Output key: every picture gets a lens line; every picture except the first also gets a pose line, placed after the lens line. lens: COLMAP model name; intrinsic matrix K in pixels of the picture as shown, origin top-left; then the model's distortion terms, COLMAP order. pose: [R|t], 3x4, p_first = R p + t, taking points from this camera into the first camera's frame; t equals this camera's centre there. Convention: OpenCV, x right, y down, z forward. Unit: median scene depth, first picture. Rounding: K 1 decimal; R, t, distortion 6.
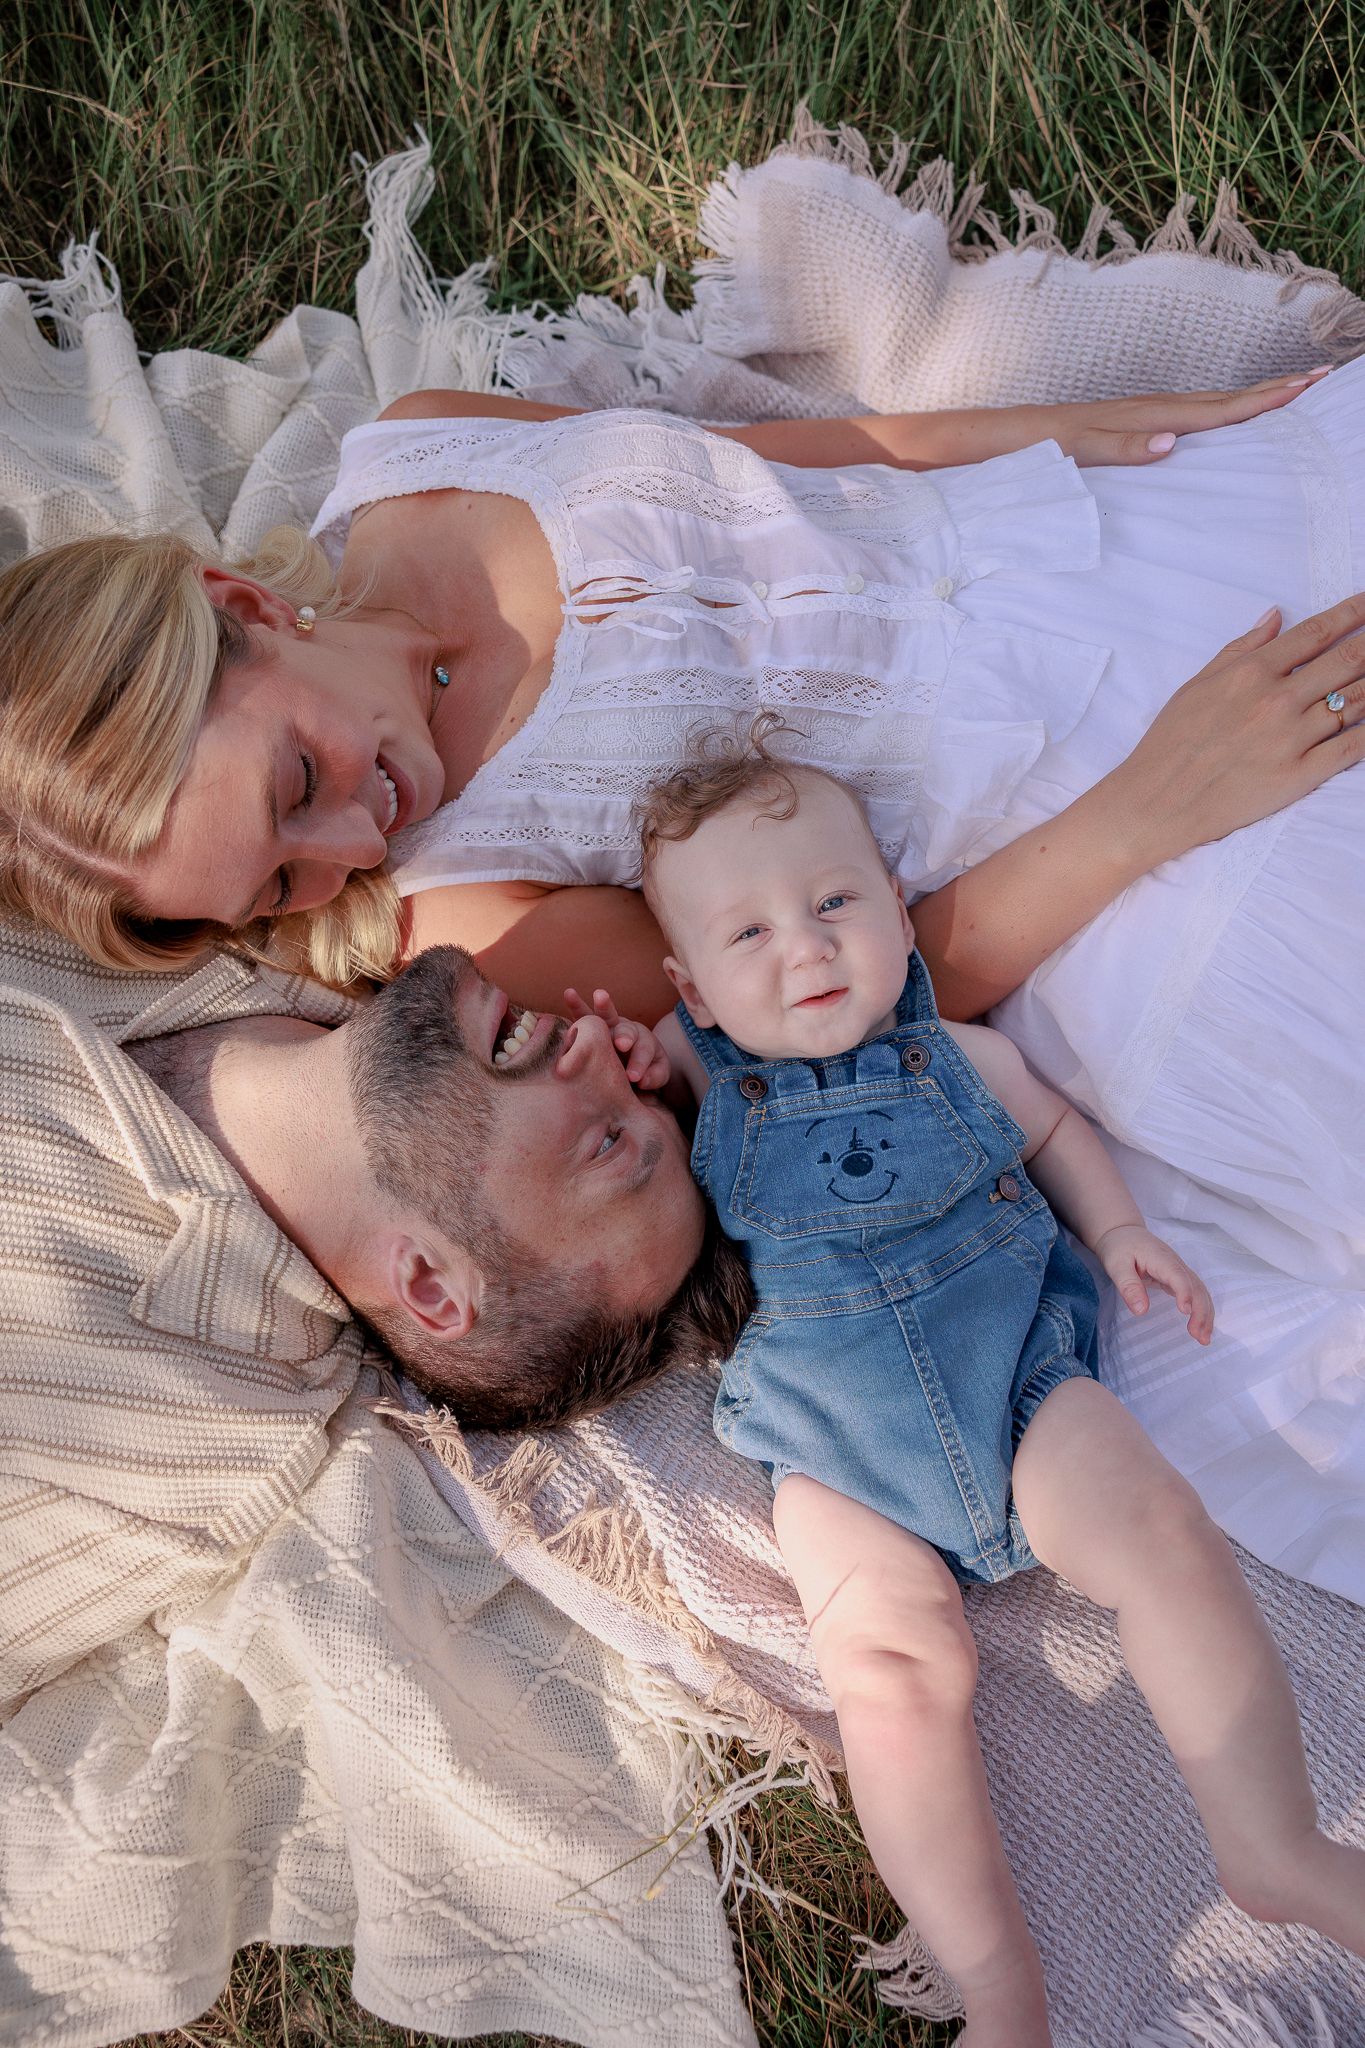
lens RADIAL K [[1359.3, 0, 682.5], [0, 1359.3, 1024.0], [0, 0, 1]] dist [0.003187, 0.003943]
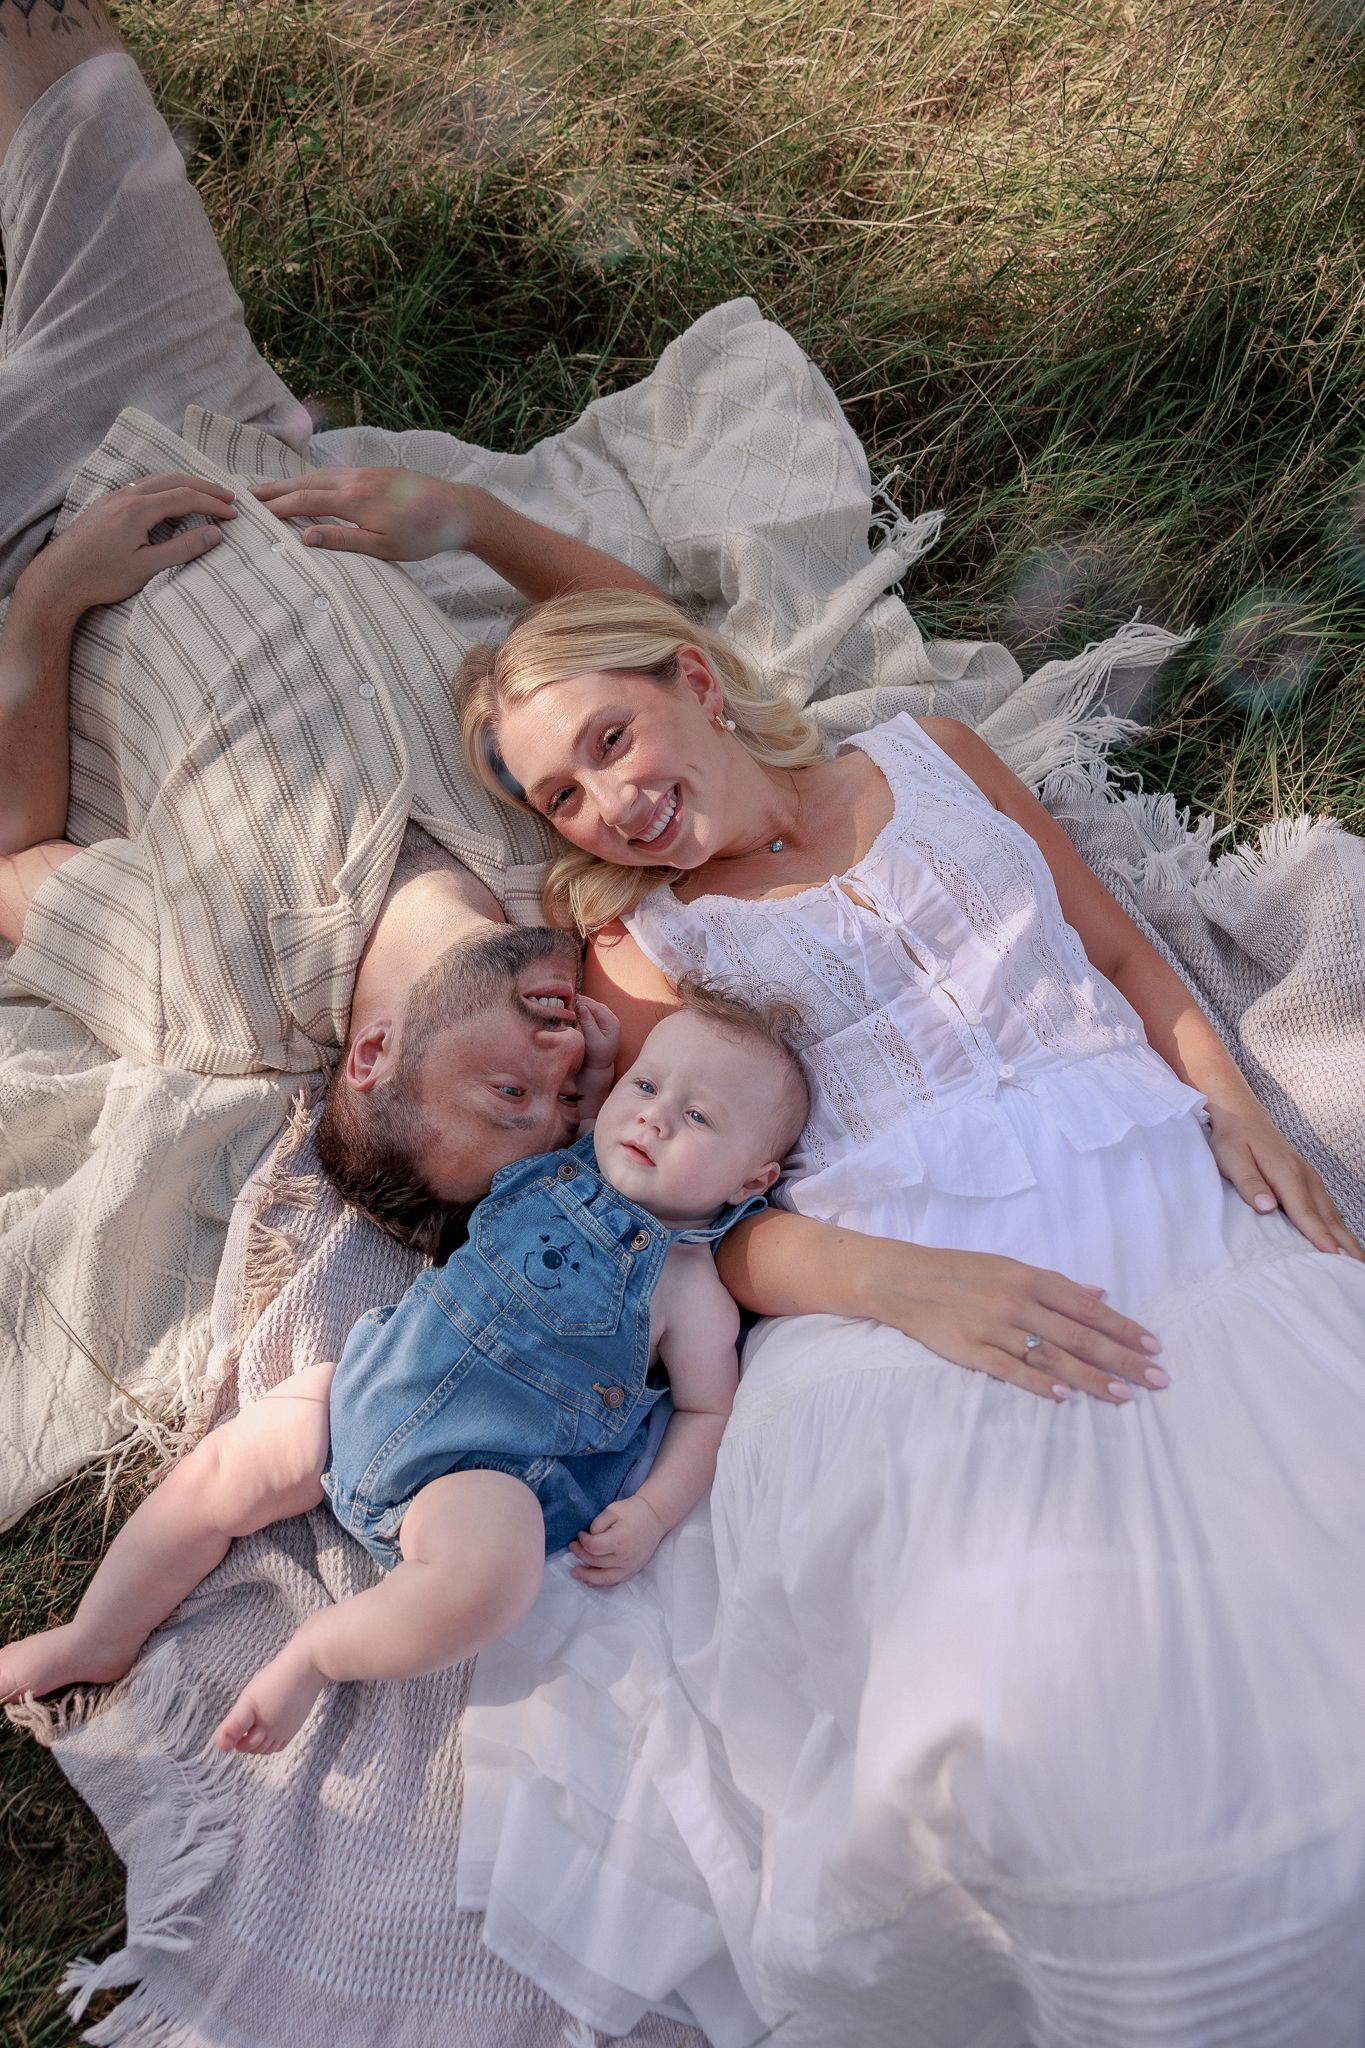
lens RADIAL K [[1359.3, 0, 682.5], [0, 1359.3, 1024.0], [0, 0, 1]] dist [0.003187, 0.003943]
pose [[0.494354, 0.768797, -0.405666, 0.538632], [-0.825108, 0.561855, 0.059302, -0.194201], [0.273517, 0.305402, 0.912096, -0.254047]]
